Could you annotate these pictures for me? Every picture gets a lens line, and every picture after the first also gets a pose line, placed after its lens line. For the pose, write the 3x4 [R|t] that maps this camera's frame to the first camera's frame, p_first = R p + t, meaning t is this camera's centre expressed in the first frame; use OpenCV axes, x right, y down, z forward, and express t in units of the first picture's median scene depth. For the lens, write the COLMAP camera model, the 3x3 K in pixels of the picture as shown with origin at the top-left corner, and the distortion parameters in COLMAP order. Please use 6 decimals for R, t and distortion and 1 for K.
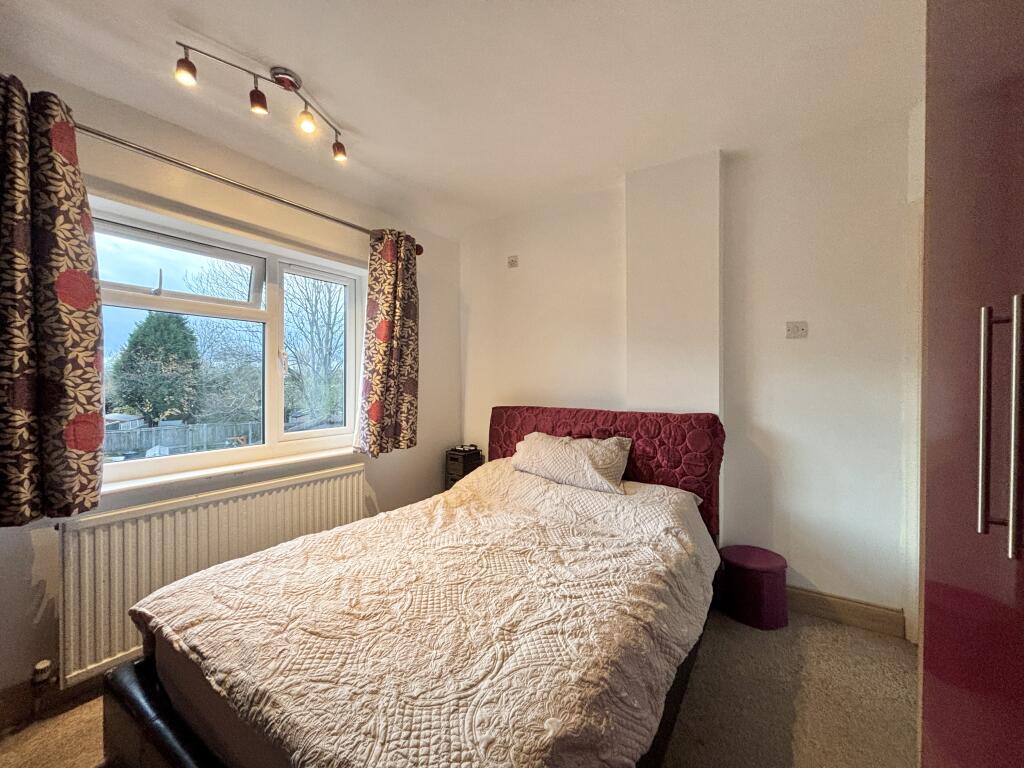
lens RADIAL K [[407.0, 0, 511.6], [0, 407.0, 384.2], [0, 0, 1]] dist [0.003123, -0.004662]
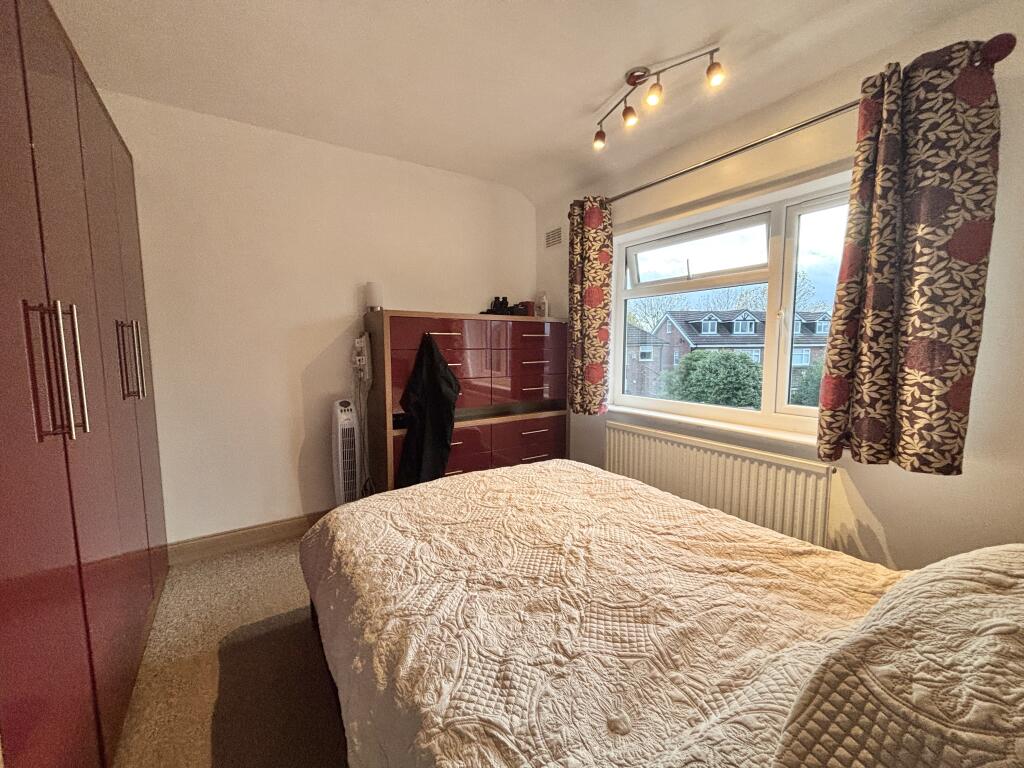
lens RADIAL K [[410.5, 0, 510.9], [0, 410.5, 379.1], [0, 0, 1]] dist [0.000304, 0.025672]
pose [[-0.381528, 0.080218, -0.920870, 0.495041], [-0.000413, 0.996212, 0.086952, -0.011414], [0.924357, 0.033555, -0.380050, 0.805155]]
